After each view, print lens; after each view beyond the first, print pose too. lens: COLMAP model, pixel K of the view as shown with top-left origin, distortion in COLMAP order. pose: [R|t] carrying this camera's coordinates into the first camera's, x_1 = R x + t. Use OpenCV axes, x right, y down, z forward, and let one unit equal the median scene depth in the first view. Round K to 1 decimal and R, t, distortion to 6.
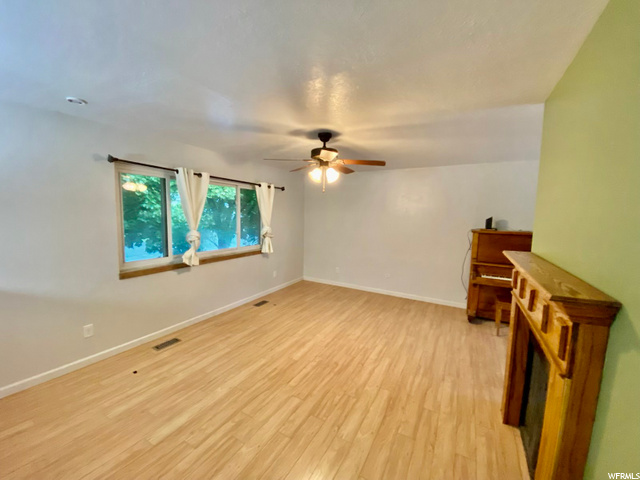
lens RADIAL K [[268.3, 0, 321.7], [0, 268.3, 238.2], [0, 0, 1]] dist [0.001432, 0.000079]
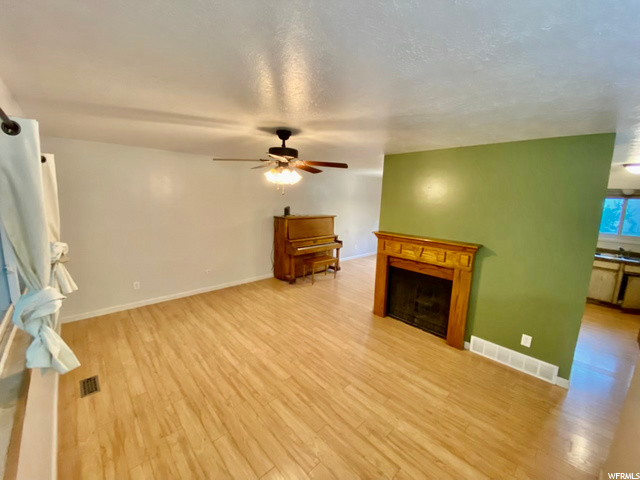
lens RADIAL K [[258.2, 0, 318.8], [0, 258.2, 236.1], [0, 0, 1]] dist [0.015042, -0.016504]
pose [[0.308842, -0.172784, 0.935287, -0.725192], [0.078075, 0.984647, 0.156122, -0.150567], [-0.947903, 0.024806, 0.317590, 0.516125]]
